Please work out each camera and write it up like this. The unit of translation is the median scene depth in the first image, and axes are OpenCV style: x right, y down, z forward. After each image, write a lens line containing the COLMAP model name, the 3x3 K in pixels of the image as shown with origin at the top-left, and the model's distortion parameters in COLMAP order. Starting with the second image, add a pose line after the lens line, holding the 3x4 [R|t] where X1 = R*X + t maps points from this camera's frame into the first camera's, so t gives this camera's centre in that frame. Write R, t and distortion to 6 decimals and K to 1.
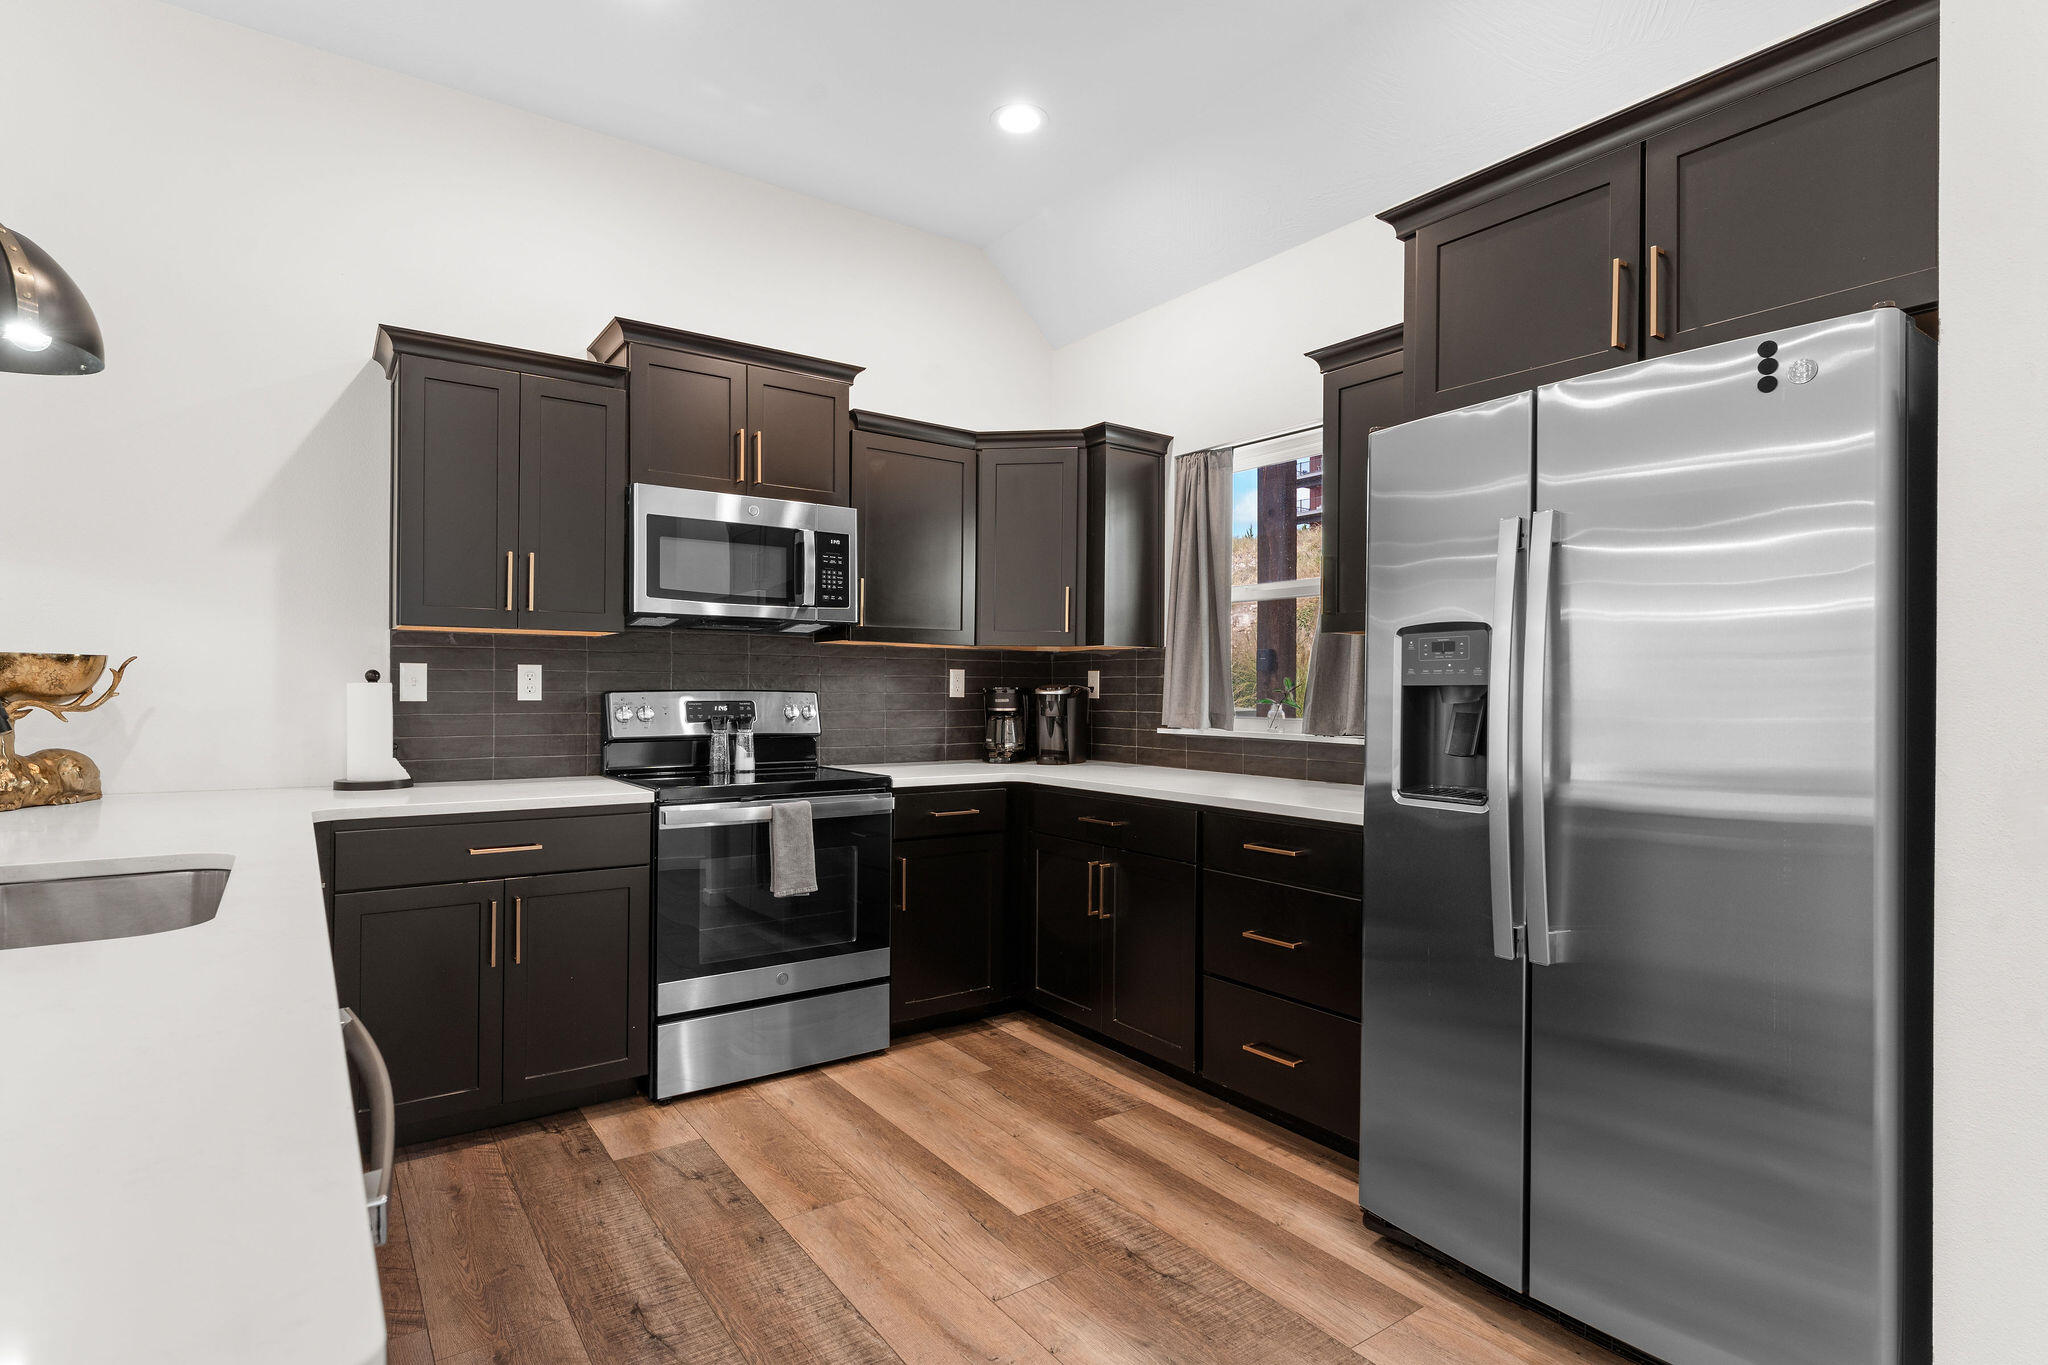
lens RADIAL K [[1016.8, 0, 1023.9], [0, 1016.8, 692.0], [0, 0, 1]] dist [0.003289, -0.000628]
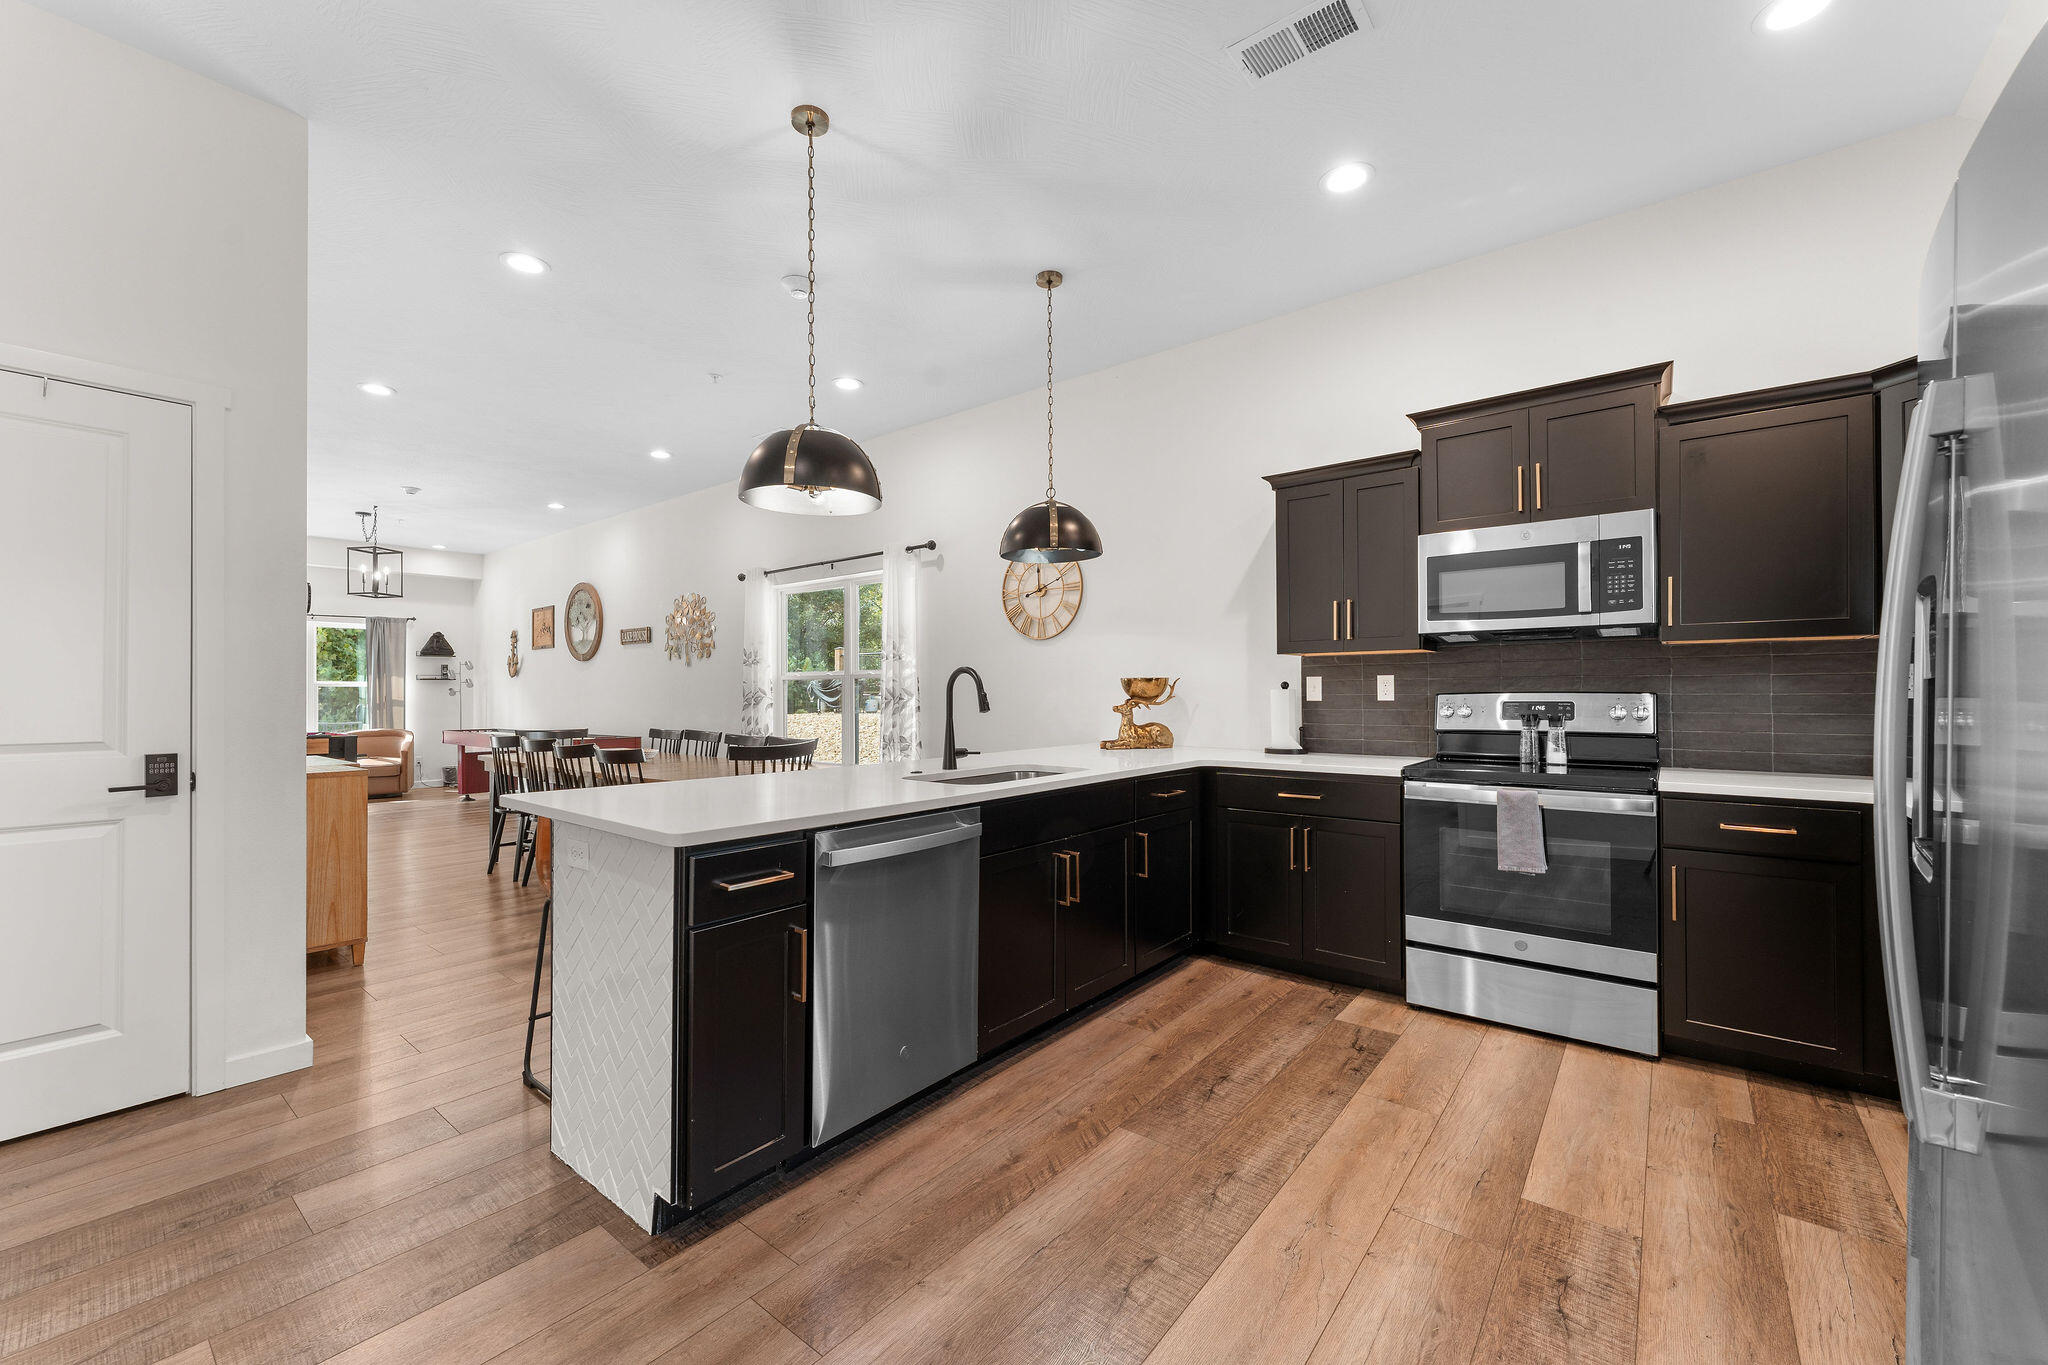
lens RADIAL K [[821.4, 0, 1023.9], [0, 821.4, 691.8], [0, 0, 1]] dist [-0.000922, -0.000247]
pose [[0.274038, -0.010727, -0.961659, 0.498612], [0.002178, 0.999942, -0.010533, 0.007211], [0.961716, 0.000792, 0.274046, 0.216075]]
